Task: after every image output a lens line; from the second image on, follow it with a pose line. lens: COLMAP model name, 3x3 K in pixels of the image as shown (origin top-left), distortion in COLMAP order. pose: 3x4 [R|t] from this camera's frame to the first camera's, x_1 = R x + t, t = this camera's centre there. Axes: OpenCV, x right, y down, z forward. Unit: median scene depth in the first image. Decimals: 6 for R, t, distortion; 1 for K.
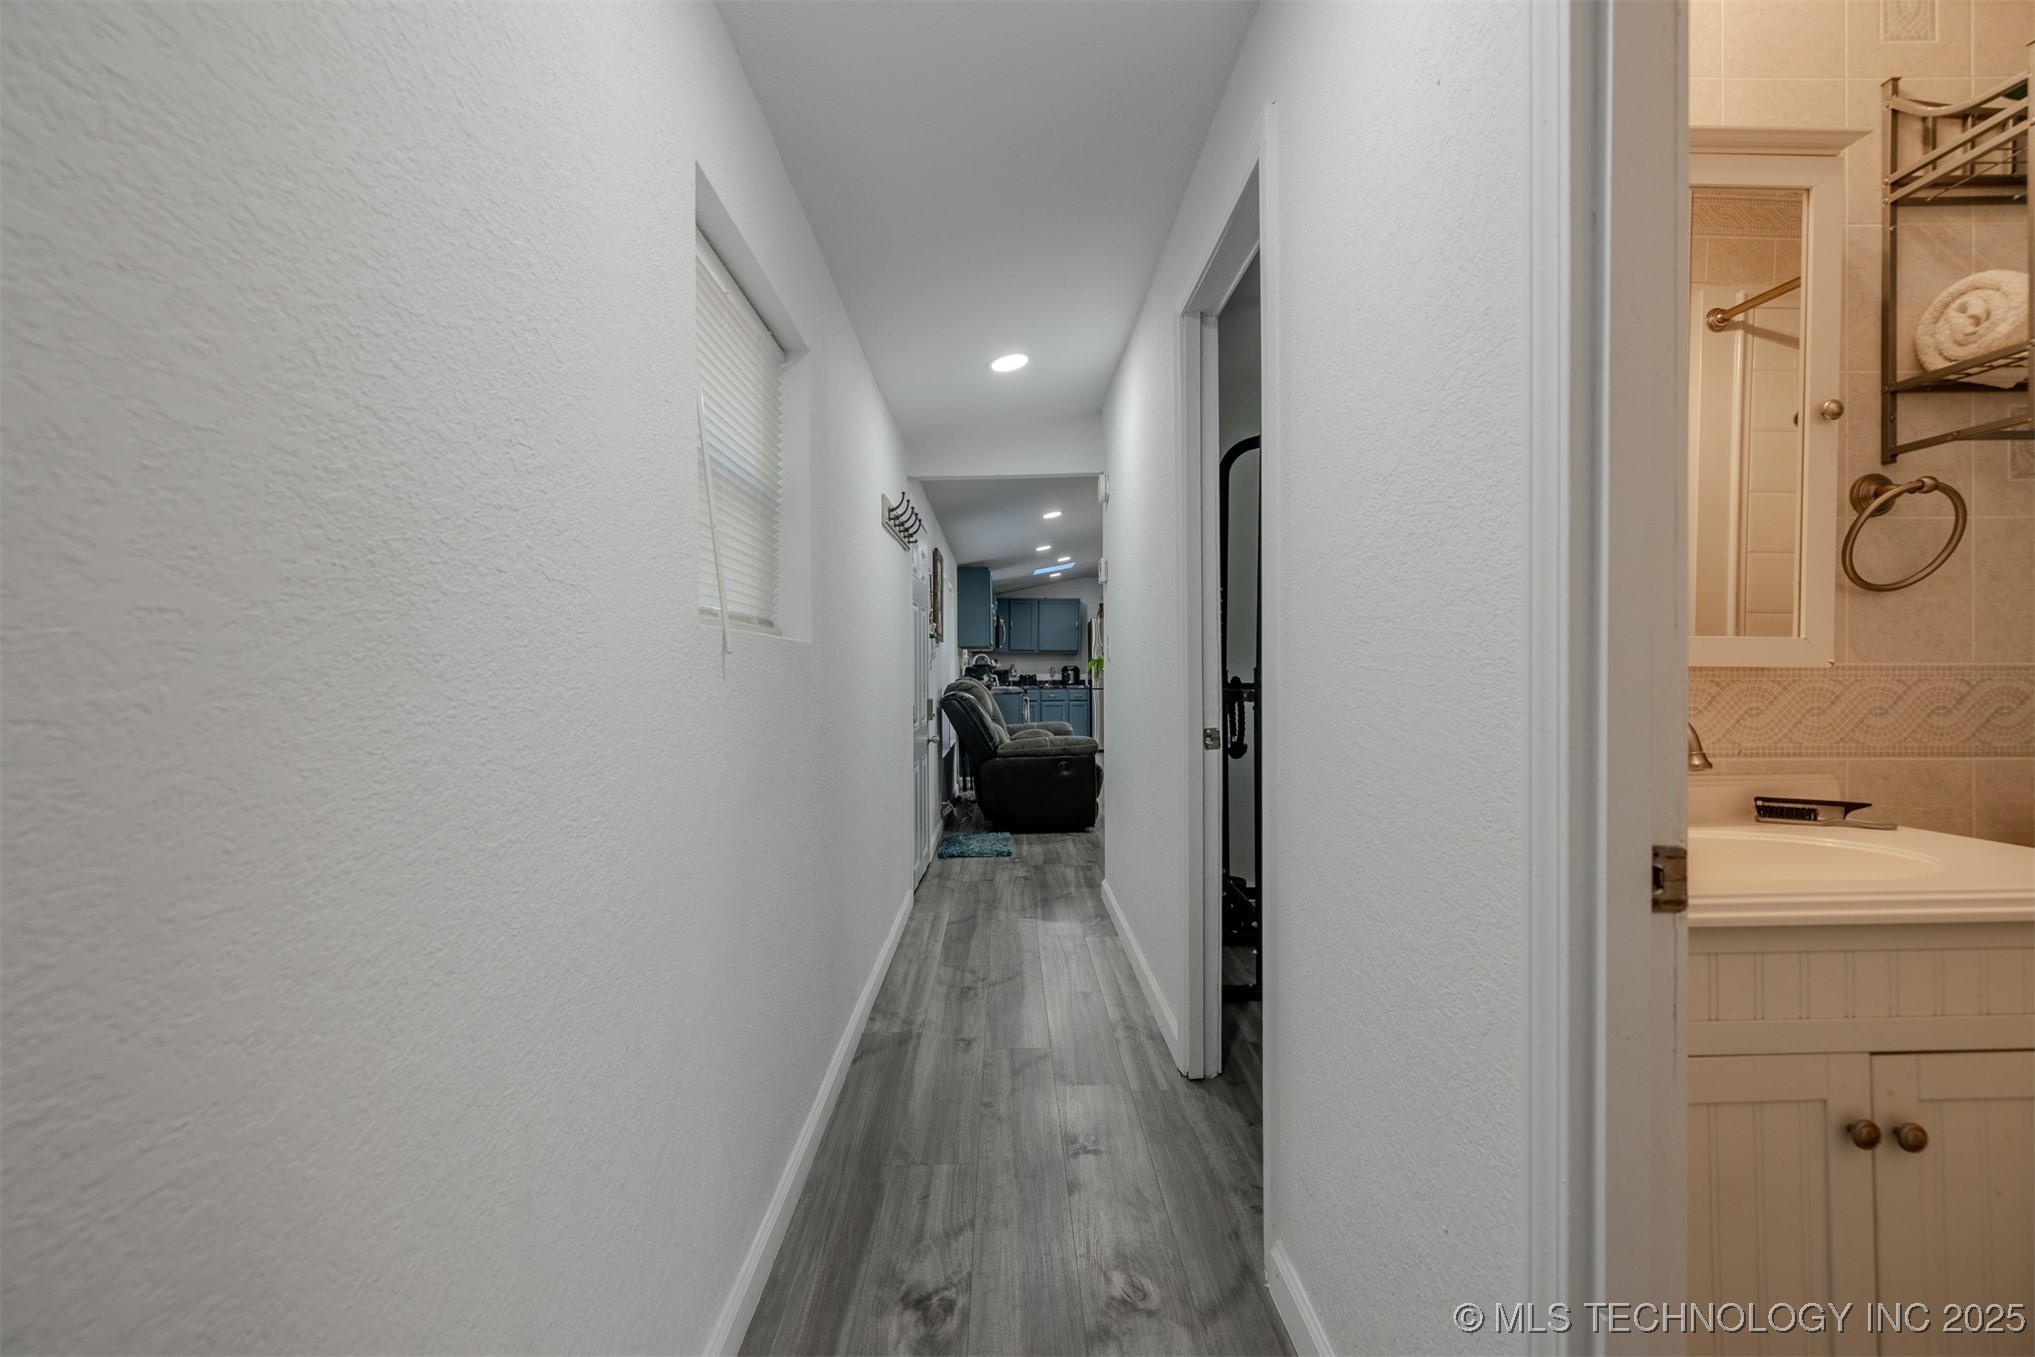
lens RADIAL K [[862.3, 0, 1003.1], [0, 862.3, 674.3], [0, 0, 1]] dist [0.001468, 0.000380]
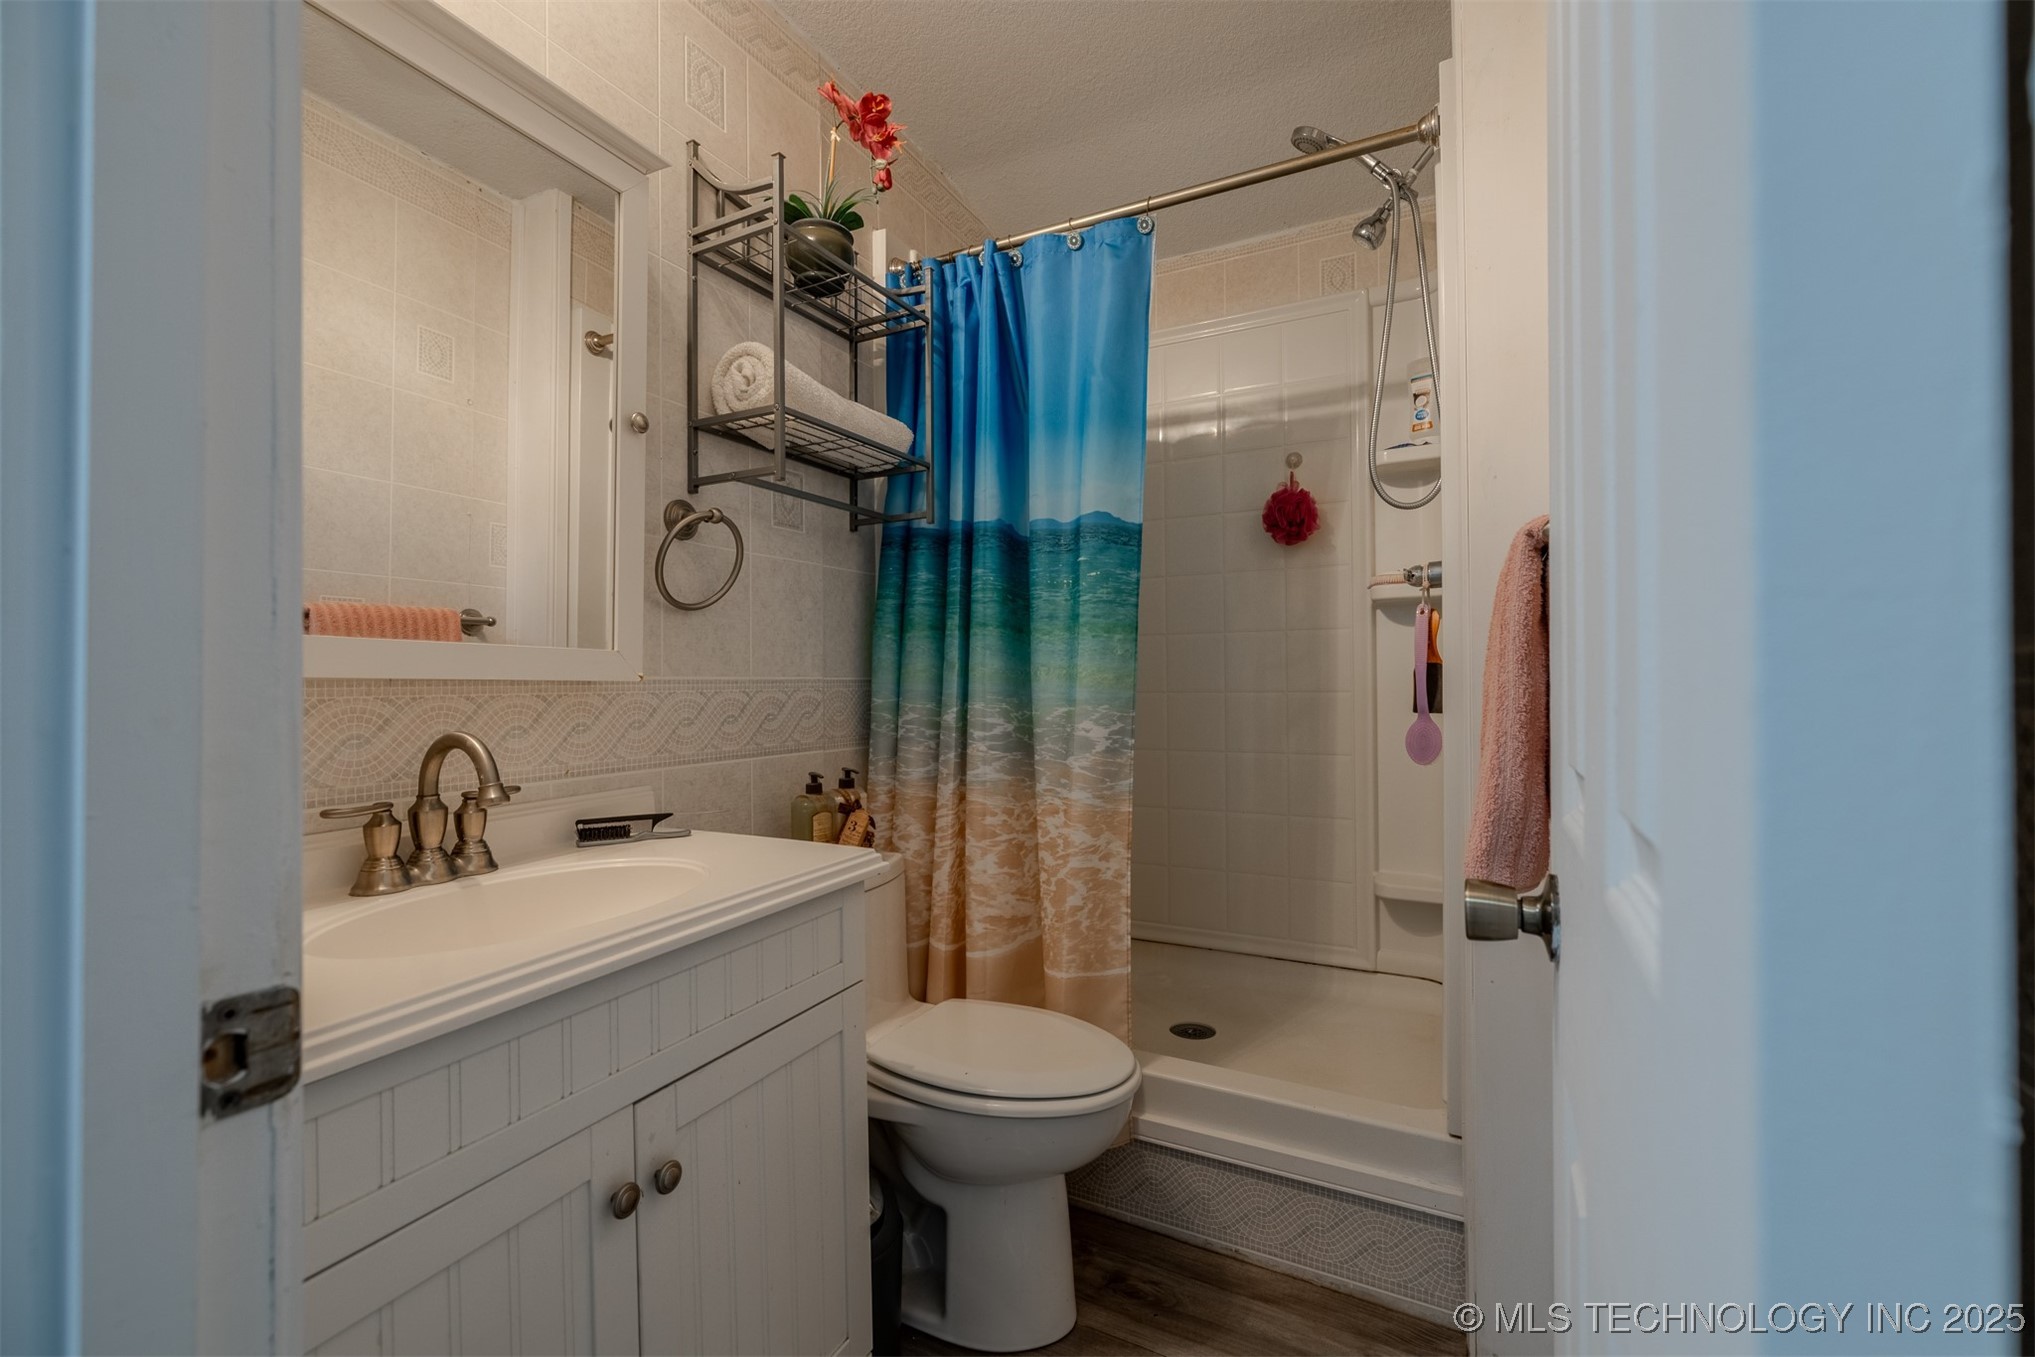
lens RADIAL K [[862.3, 0, 1013.2], [0, 862.3, 675.8], [0, 0, 1]] dist [0.001468, 0.000380]
pose [[0.462199, 0.006424, 0.886753, 0.263554], [0.005676, 0.999932, -0.010202, -0.001416], [-0.886758, 0.009749, 0.462131, 0.152430]]
